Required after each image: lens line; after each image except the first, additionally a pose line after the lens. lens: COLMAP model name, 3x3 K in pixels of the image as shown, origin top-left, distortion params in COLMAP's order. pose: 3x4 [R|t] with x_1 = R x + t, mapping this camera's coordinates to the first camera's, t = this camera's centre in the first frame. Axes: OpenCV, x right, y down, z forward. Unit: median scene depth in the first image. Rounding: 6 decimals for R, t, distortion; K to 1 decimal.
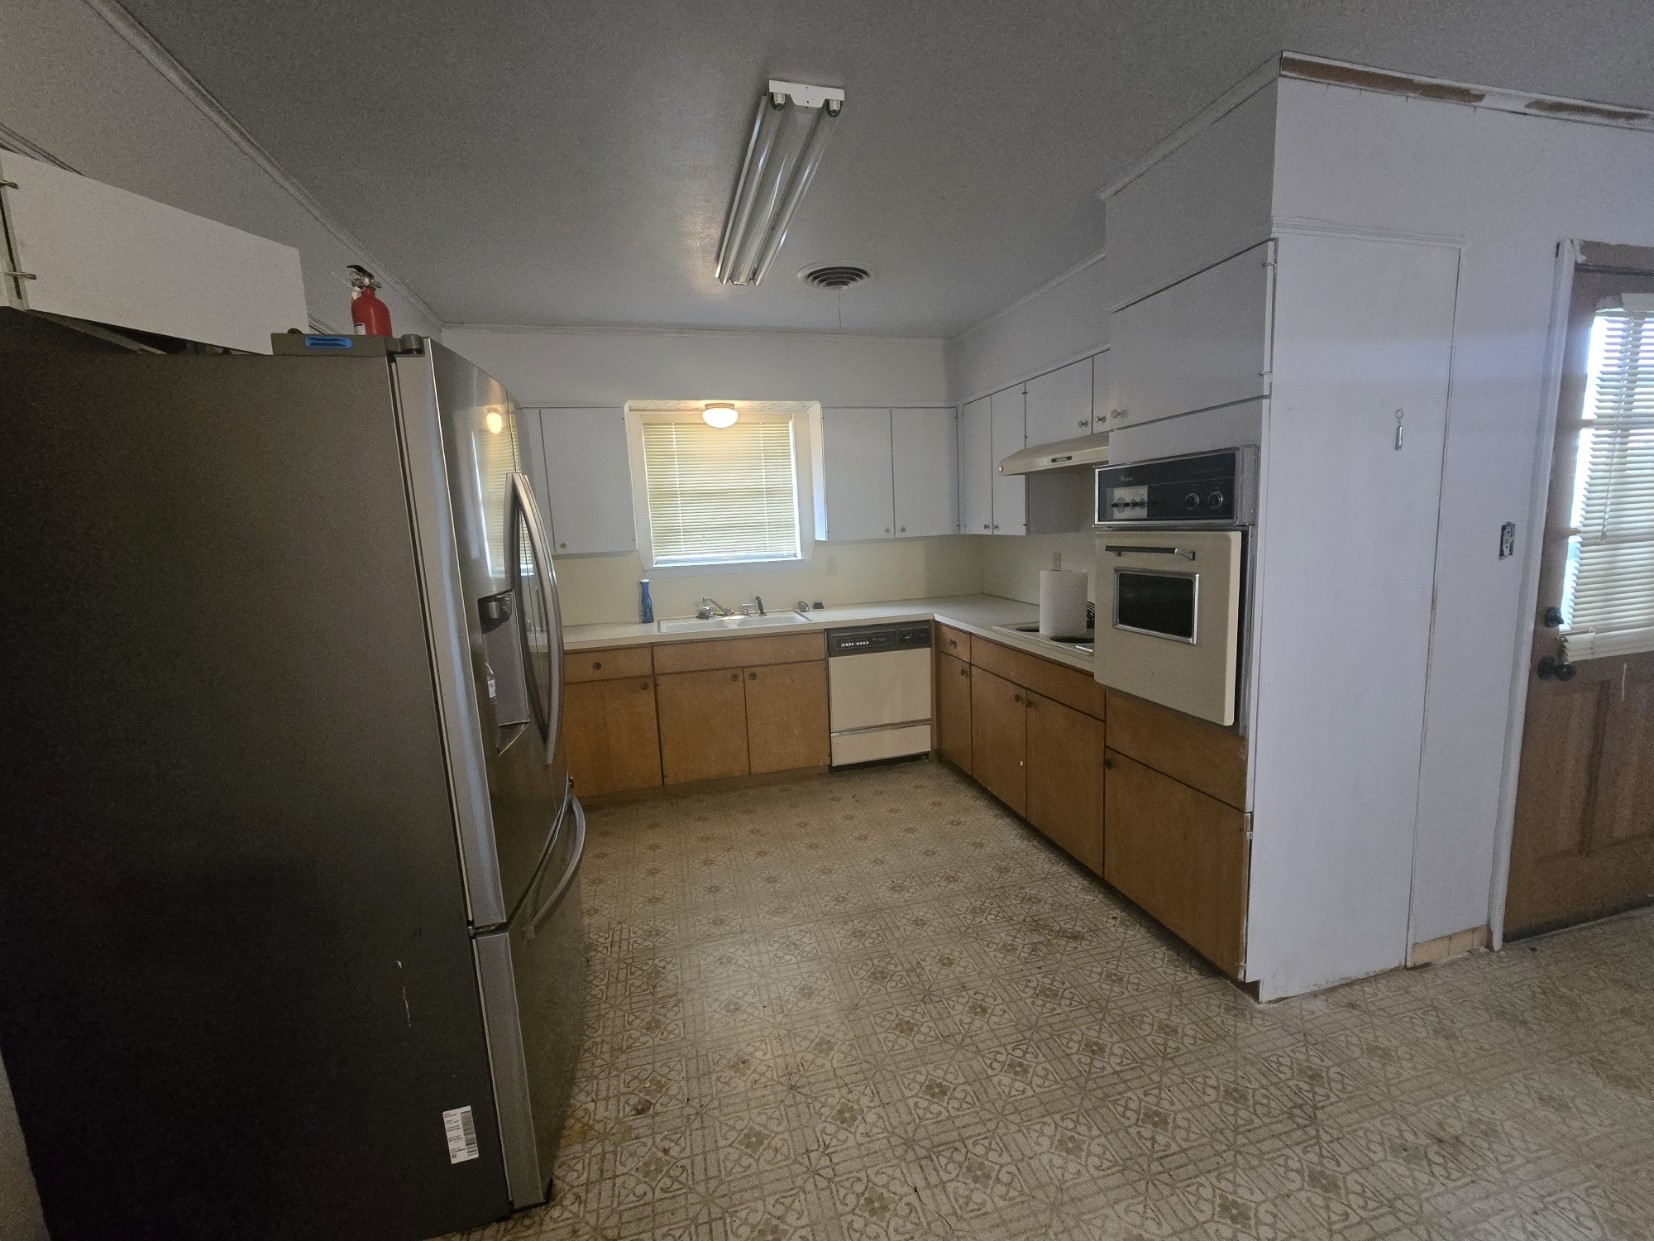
lens RADIAL K [[682.1, 0, 828.5], [0, 682.1, 627.7], [0, 0, 1]] dist [-0.003949, -0.000418]
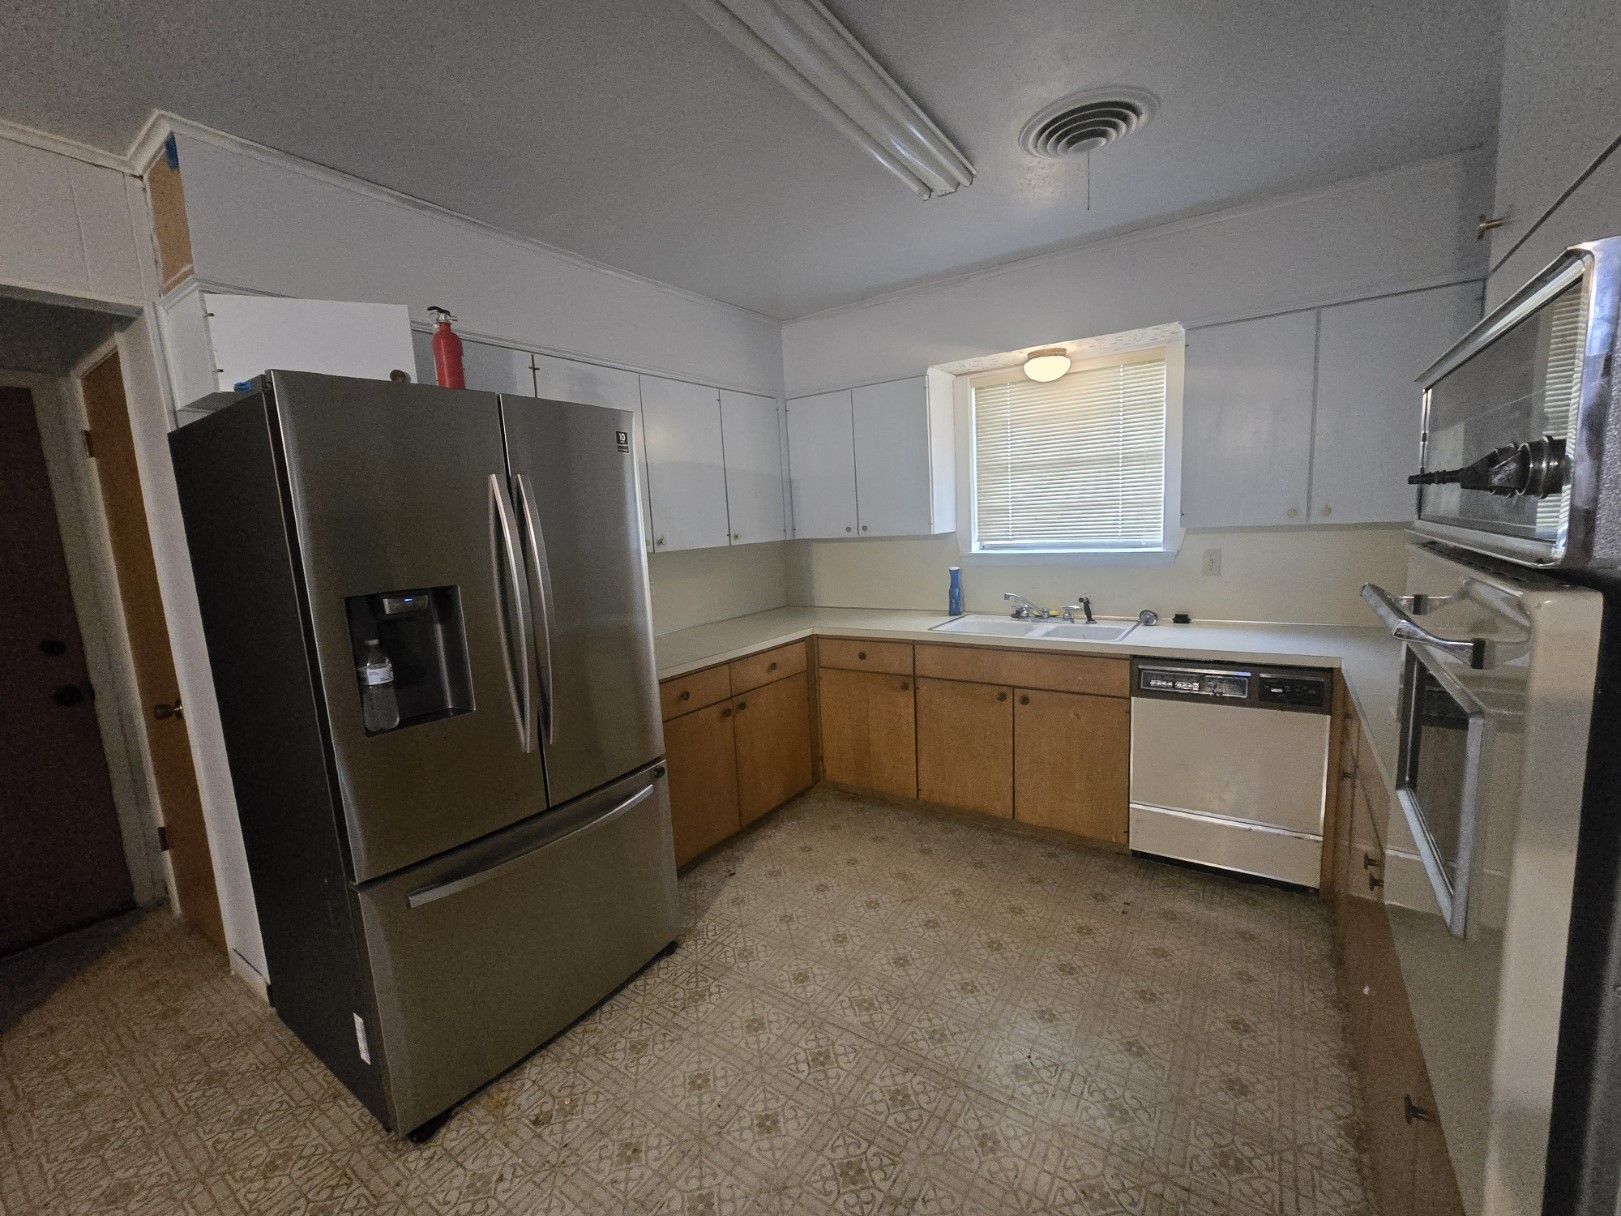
lens RADIAL K [[668.5, 0, 818.8], [0, 668.5, 617.6], [0, 0, 1]] dist [-0.003949, -0.000418]
pose [[0.652396, 0.118053, -0.748628, 0.293920], [-0.094163, 0.992766, 0.074493, -0.057017], [0.752006, 0.021894, 0.658792, 0.310636]]
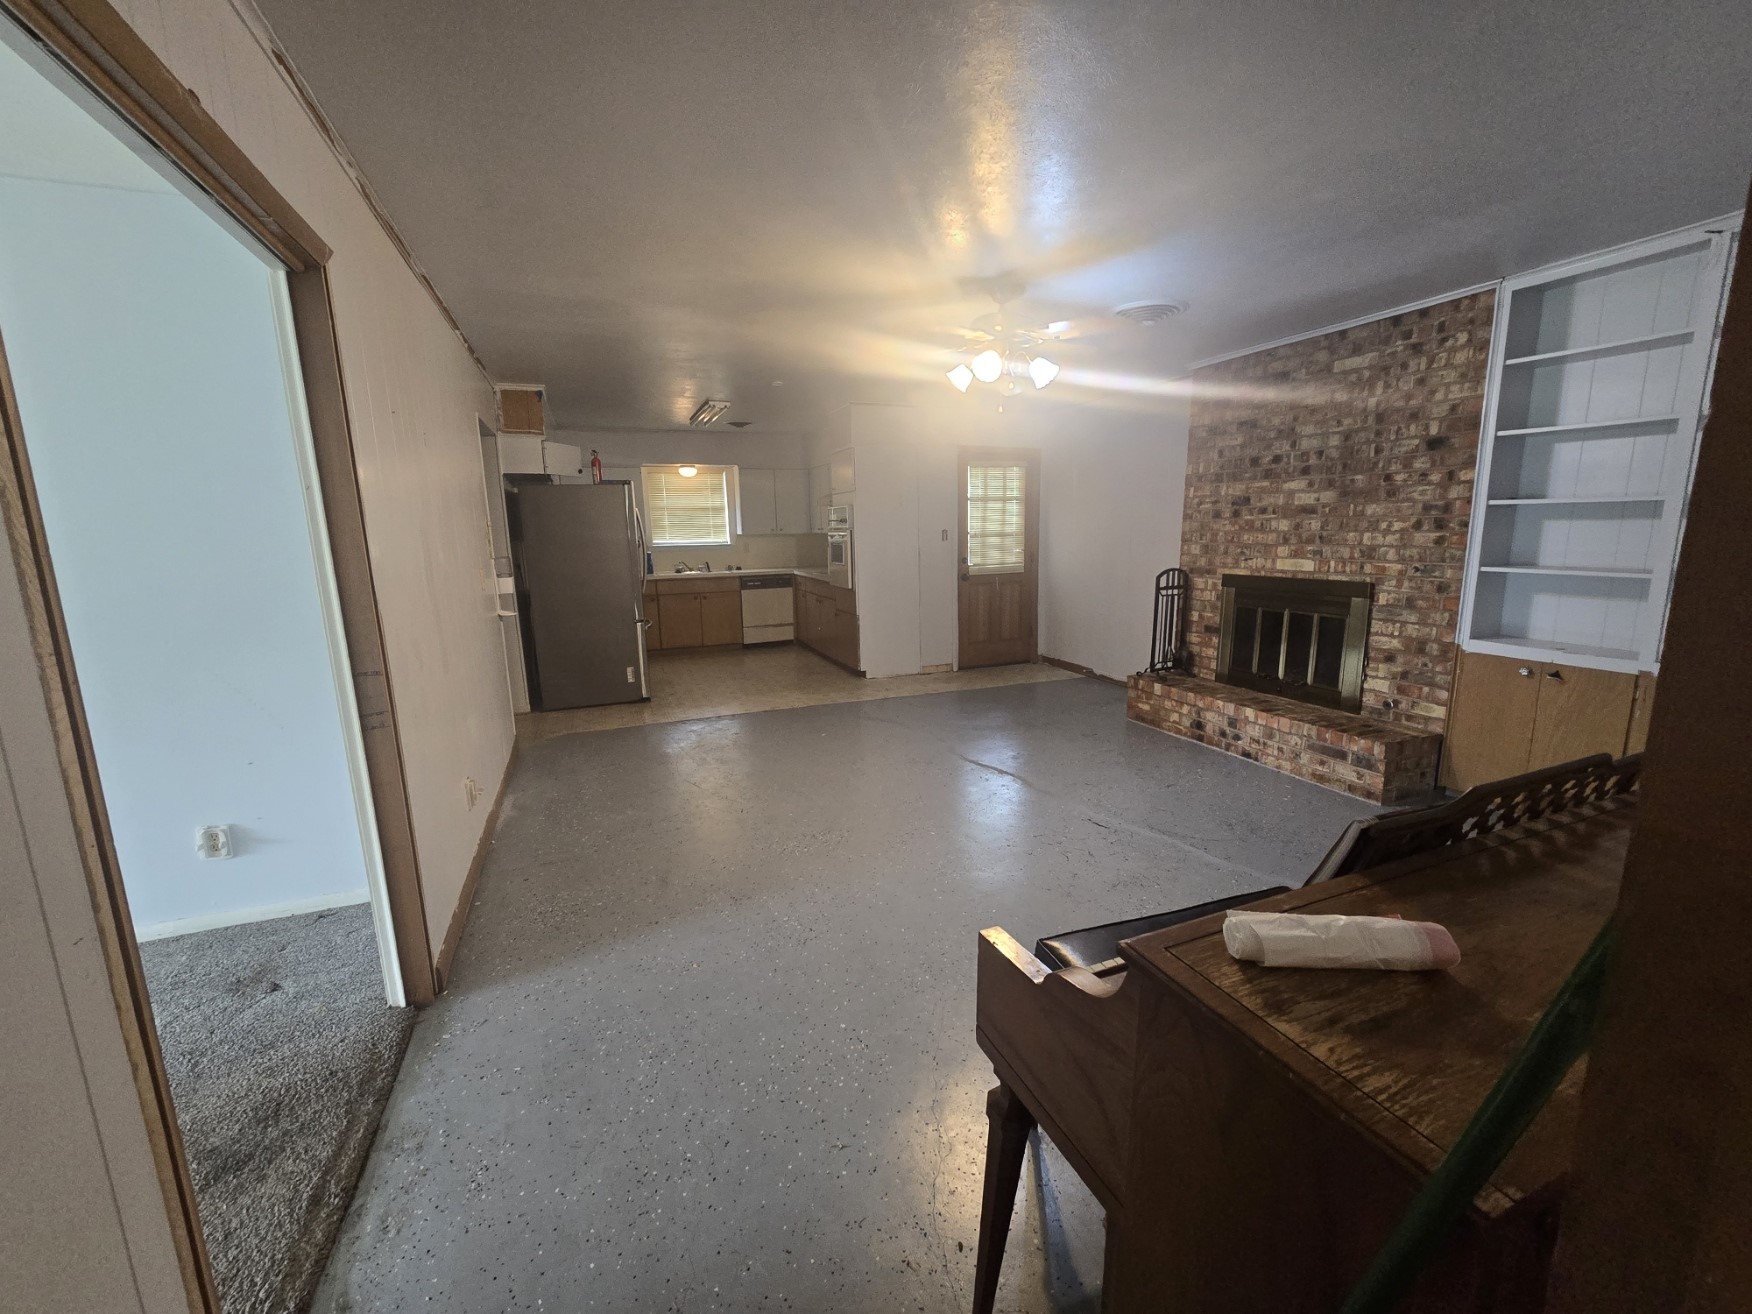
lens RADIAL K [[722.6, 0, 880.5], [0, 722.6, 661.1], [0, 0, 1]] dist [-0.003949, -0.000418]
pose [[0.991743, -0.000273, 0.128239, 0.139897], [-0.003606, 0.999543, 0.030018, 0.194449], [-0.128189, -0.030232, 0.991289, -1.264064]]
